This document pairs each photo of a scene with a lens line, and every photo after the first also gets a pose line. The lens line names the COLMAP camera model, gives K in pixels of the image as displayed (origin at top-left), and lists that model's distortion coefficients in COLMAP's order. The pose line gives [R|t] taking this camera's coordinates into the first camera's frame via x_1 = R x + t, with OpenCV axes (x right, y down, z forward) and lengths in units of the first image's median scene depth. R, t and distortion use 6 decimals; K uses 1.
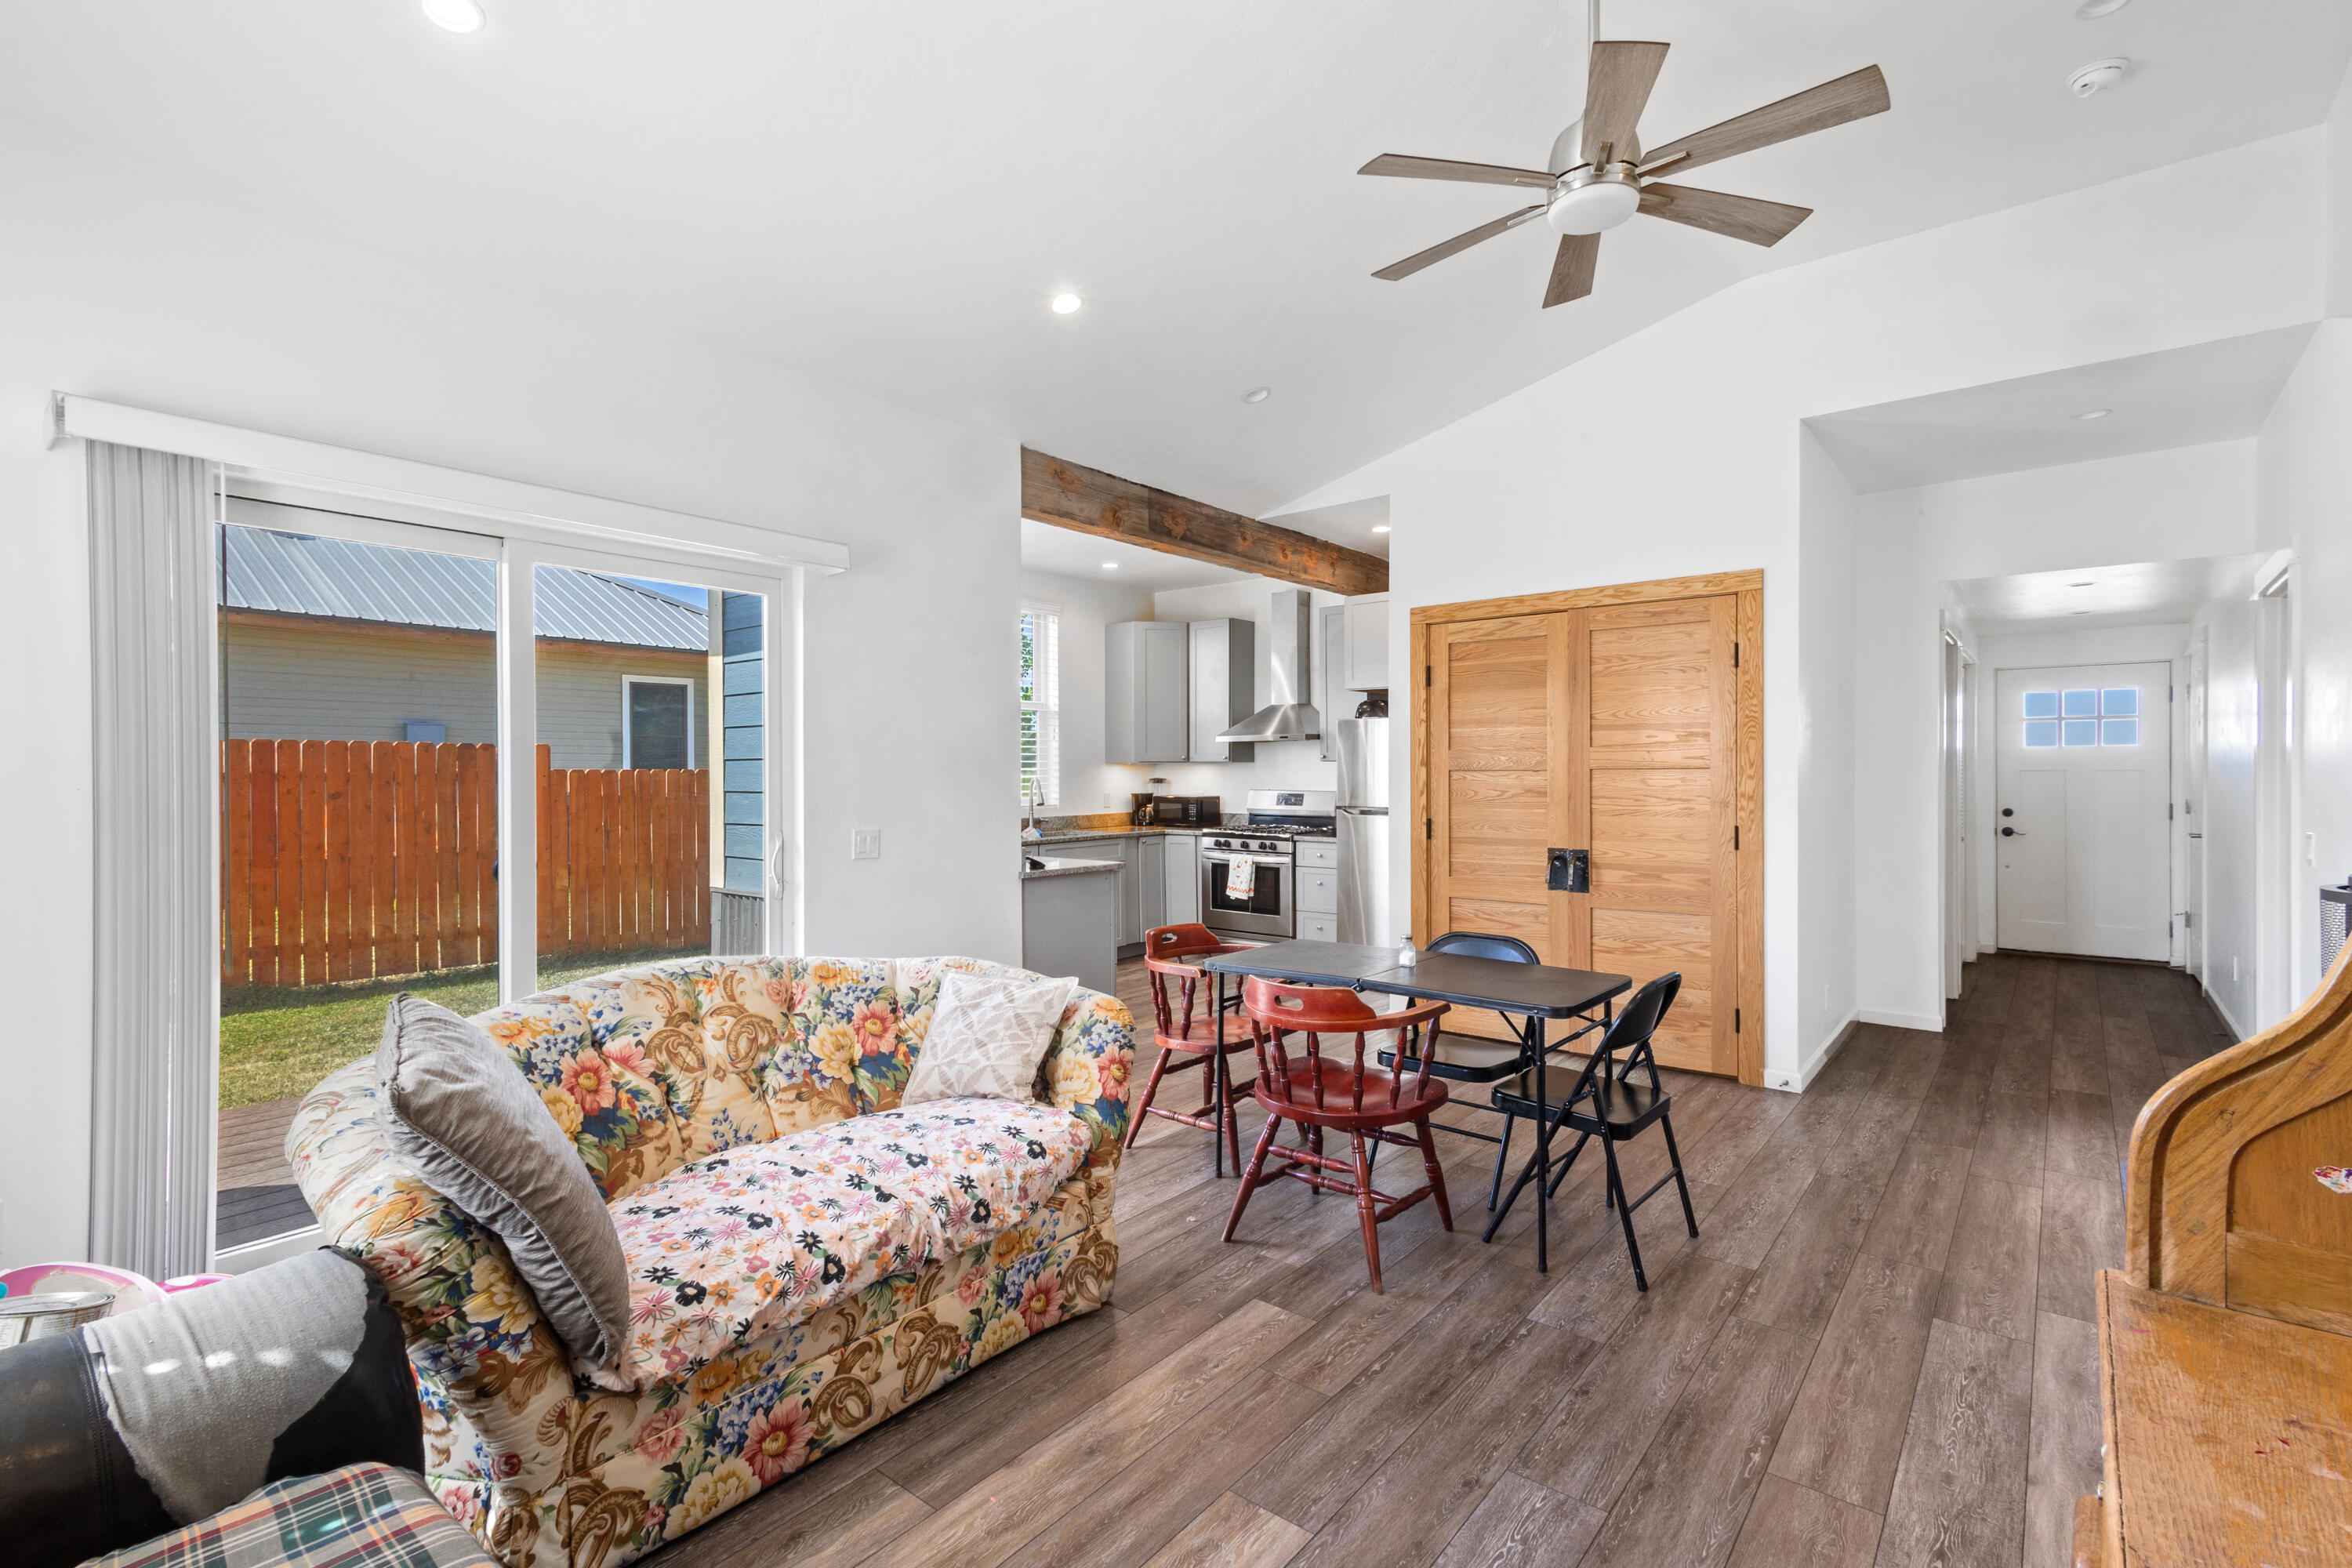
lens RADIAL K [[1085.0, 0, 1180.1], [0, 1085.0, 782.8], [0, 0, 1]] dist [0.011580, -0.000561]
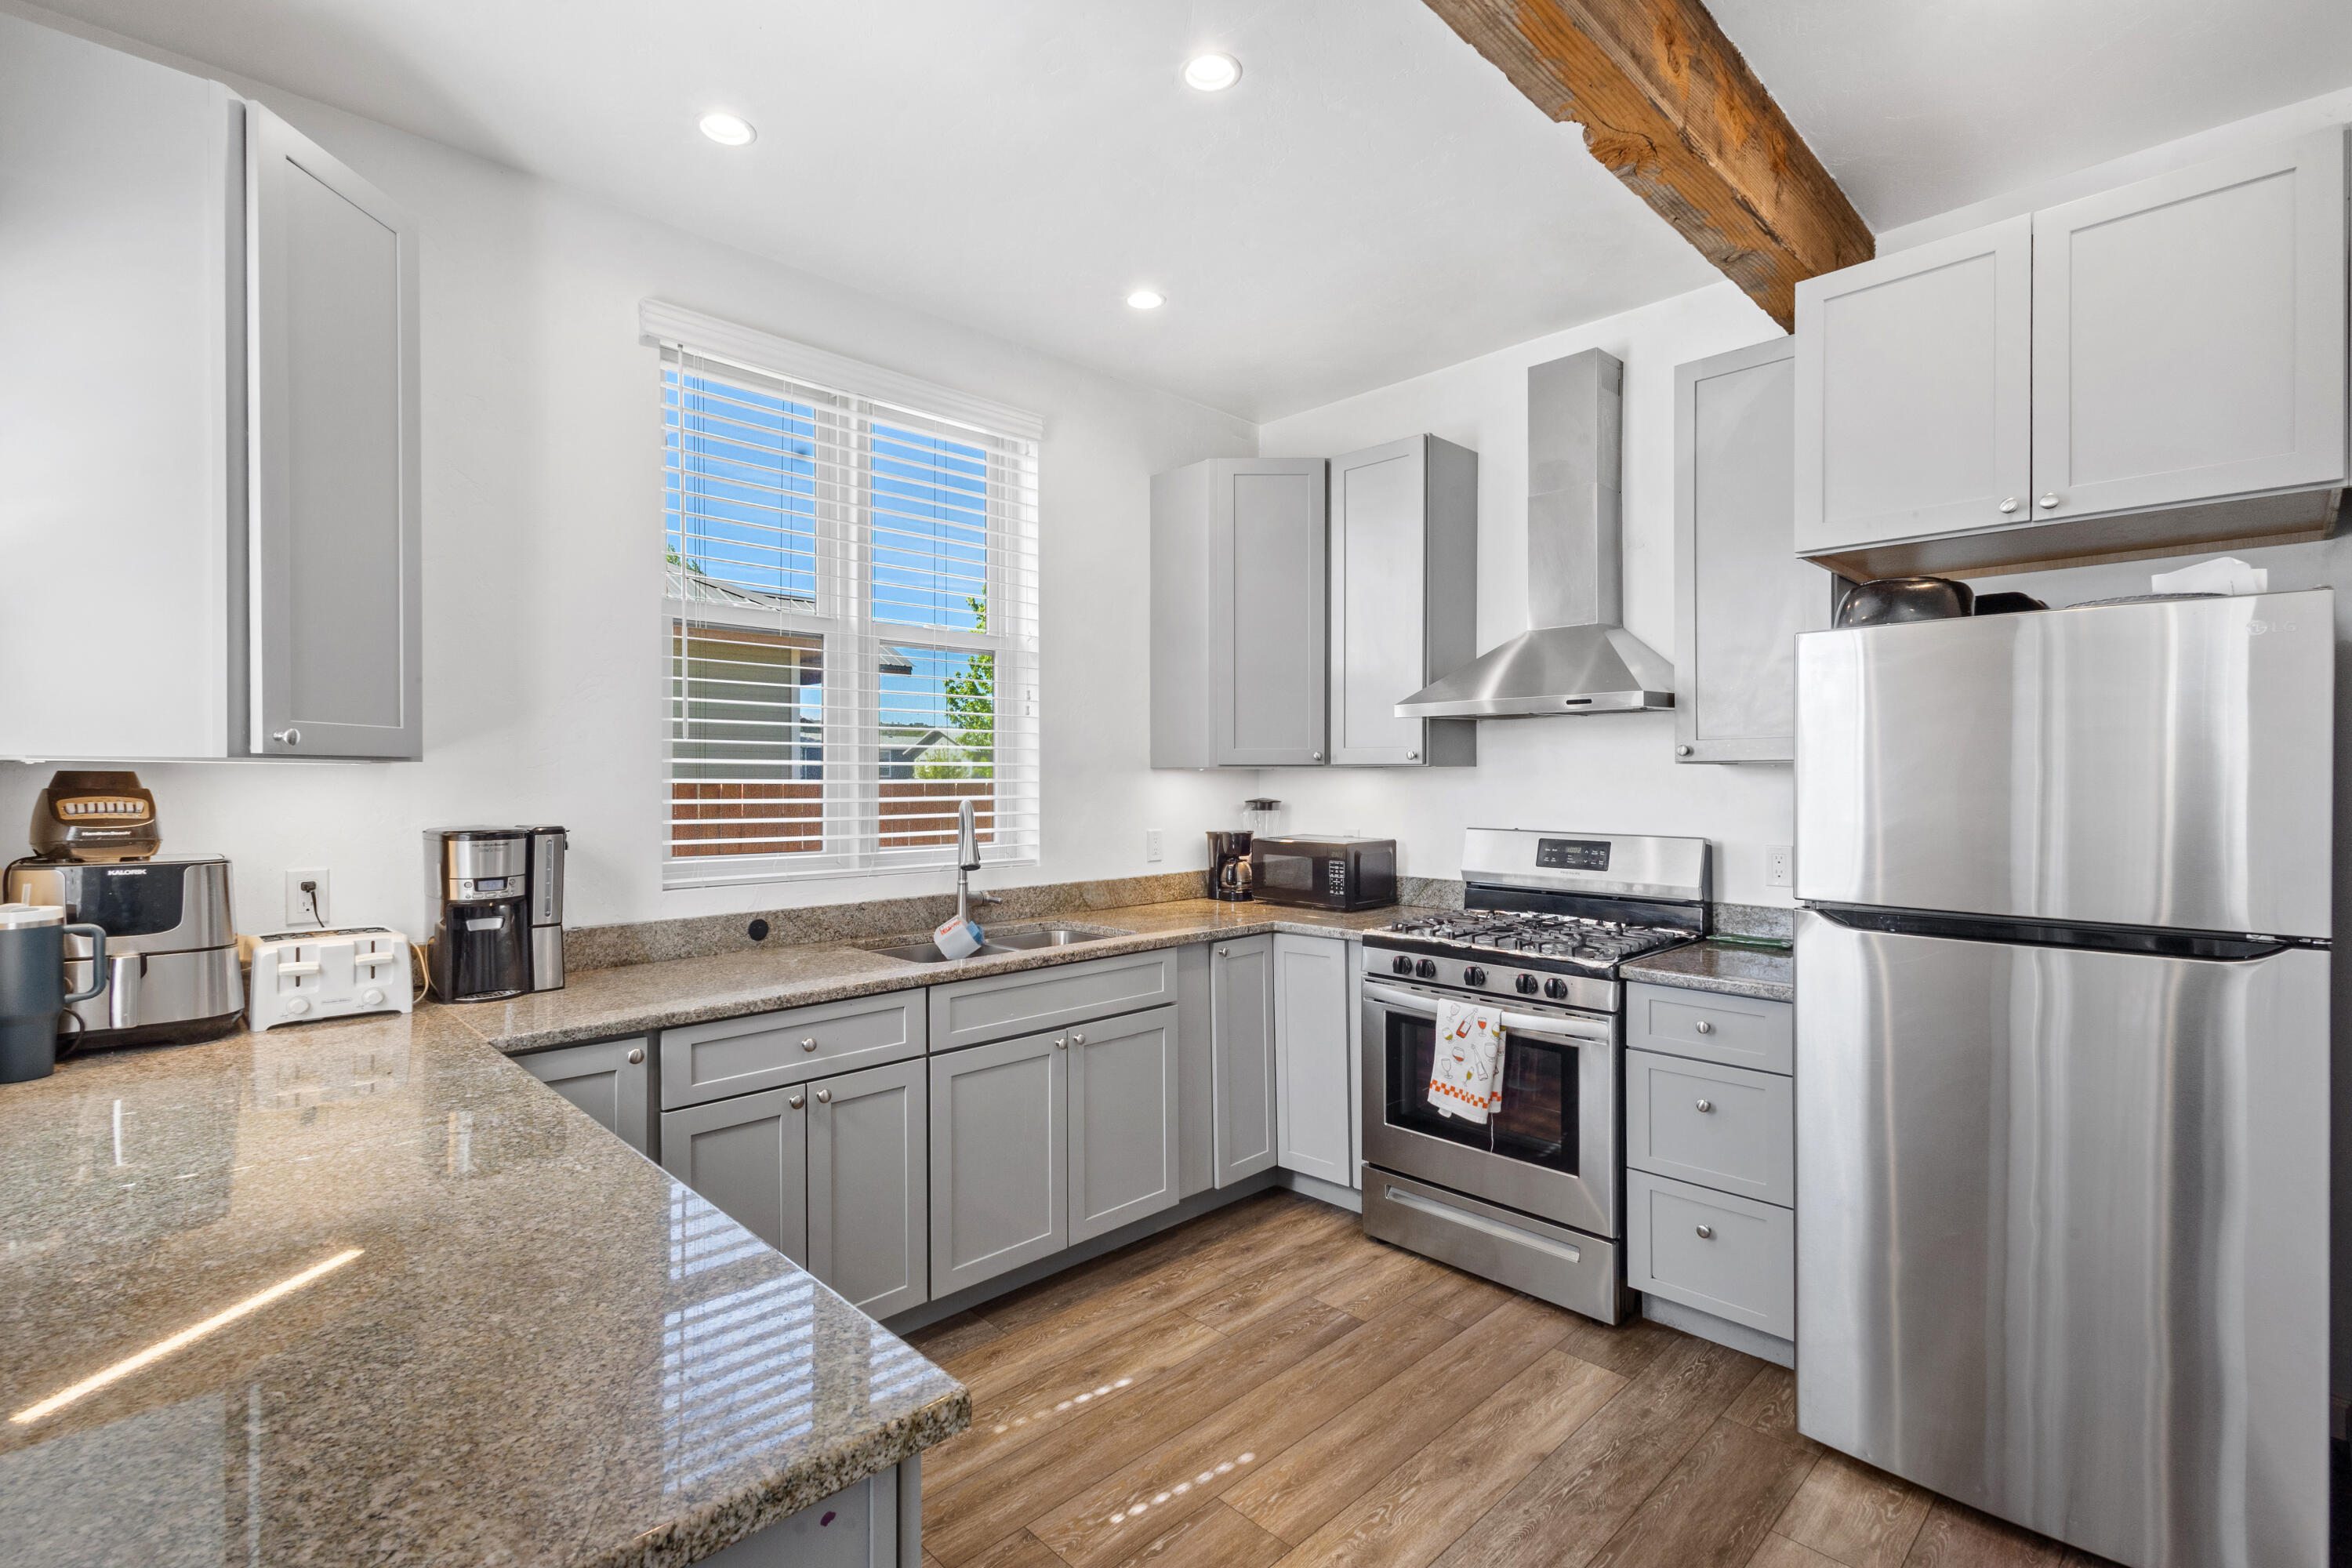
lens RADIAL K [[1085.0, 0, 1180.1], [0, 1085.0, 782.8], [0, 0, 1]] dist [0.011580, -0.000561]
pose [[0.992842, 0.003410, -0.119388, 0.000192], [-0.004007, 0.999981, -0.004761, -0.010006], [0.119369, 0.005206, 0.992836, 0.557687]]
